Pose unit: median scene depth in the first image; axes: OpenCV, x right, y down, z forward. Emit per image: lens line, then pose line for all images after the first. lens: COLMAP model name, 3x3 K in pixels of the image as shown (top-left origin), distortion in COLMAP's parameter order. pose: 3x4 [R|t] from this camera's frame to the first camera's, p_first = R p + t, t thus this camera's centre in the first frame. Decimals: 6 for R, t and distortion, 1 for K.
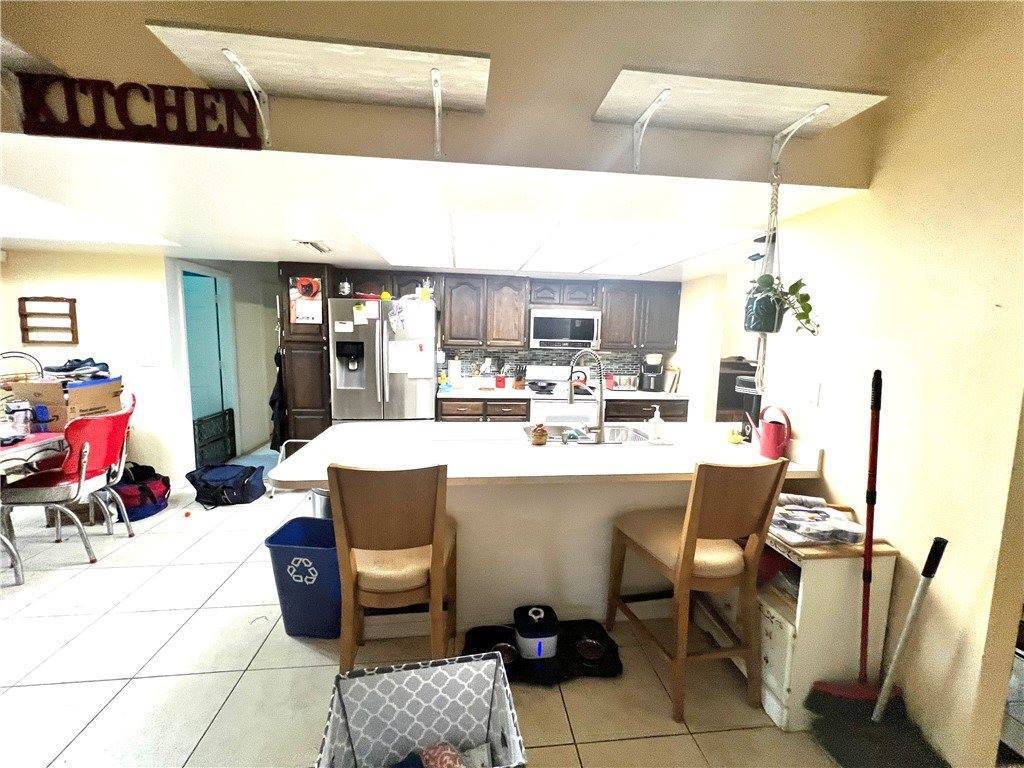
lens RADIAL K [[415.4, 0, 515.7], [0, 415.4, 383.3], [0, 0, 1]] dist [0.000366, -0.000113]
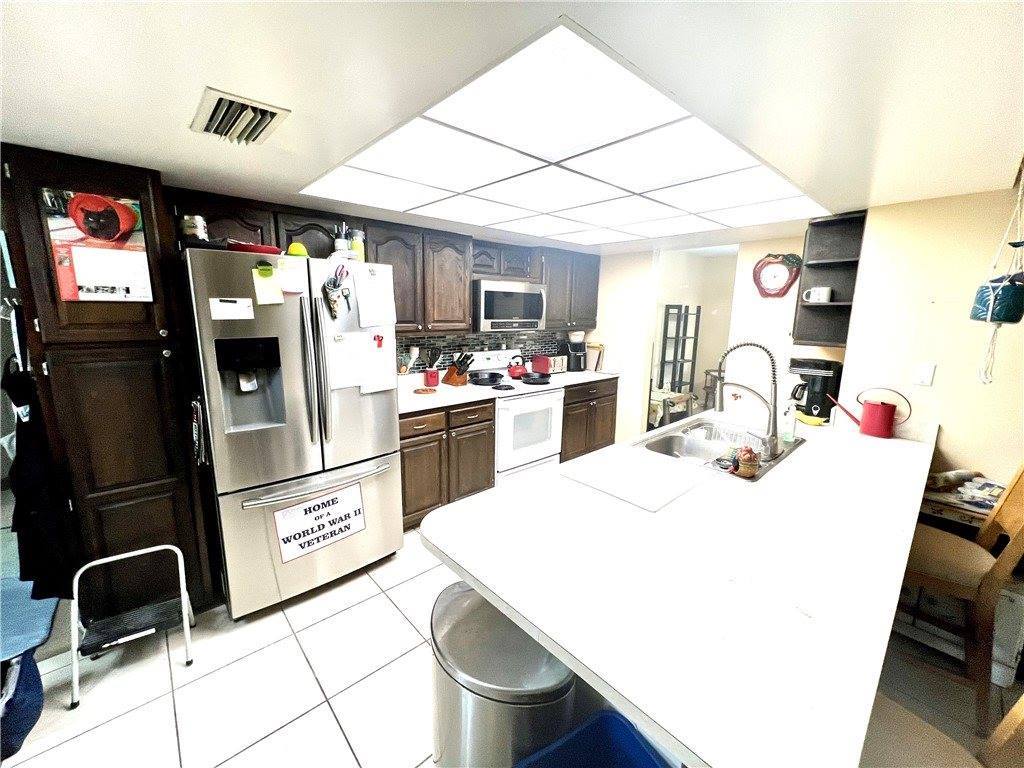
lens RADIAL K [[415.4, 0, 511.7], [0, 415.4, 382.7], [0, 0, 1]] dist [0.000366, -0.000113]
pose [[0.814072, -0.113113, 0.569643, -0.368073], [0.068865, 0.992731, 0.098710, -0.063629], [-0.576667, -0.041129, 0.815943, 0.340942]]
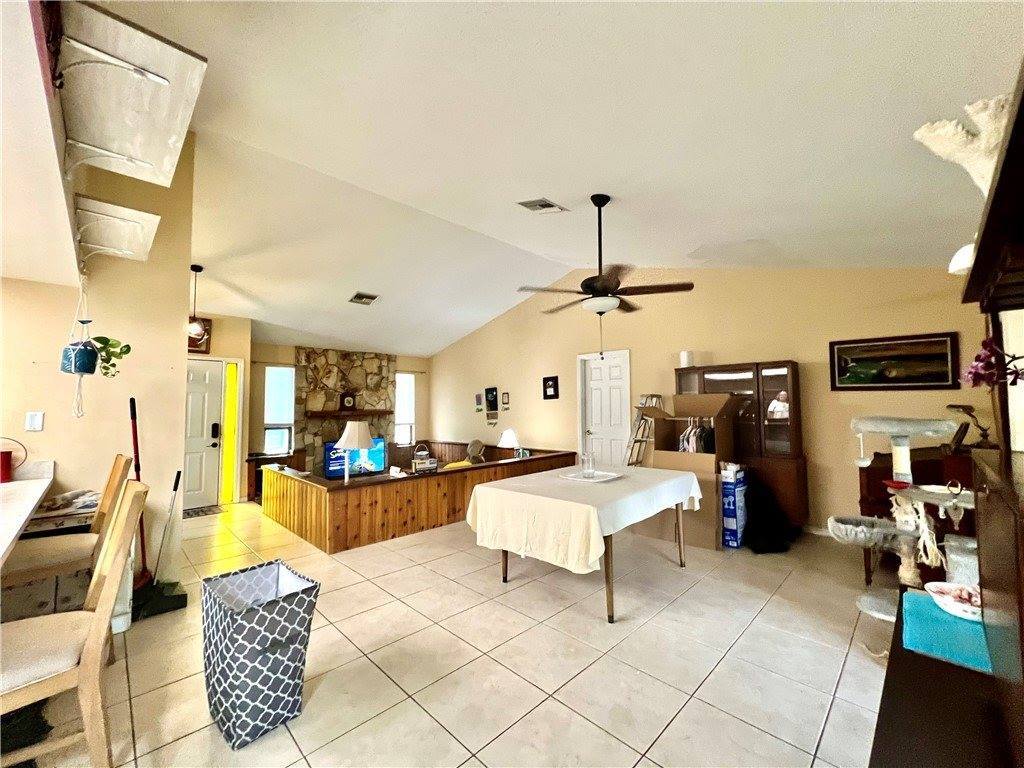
lens RADIAL K [[415.4, 0, 511.8], [0, 415.4, 381.7], [0, 0, 1]] dist [0.000366, -0.000113]
pose [[-0.614845, 0.021701, 0.788349, -0.575822], [0.078198, 0.996373, 0.033561, -0.011725], [-0.784761, 0.082282, -0.614312, 0.285651]]
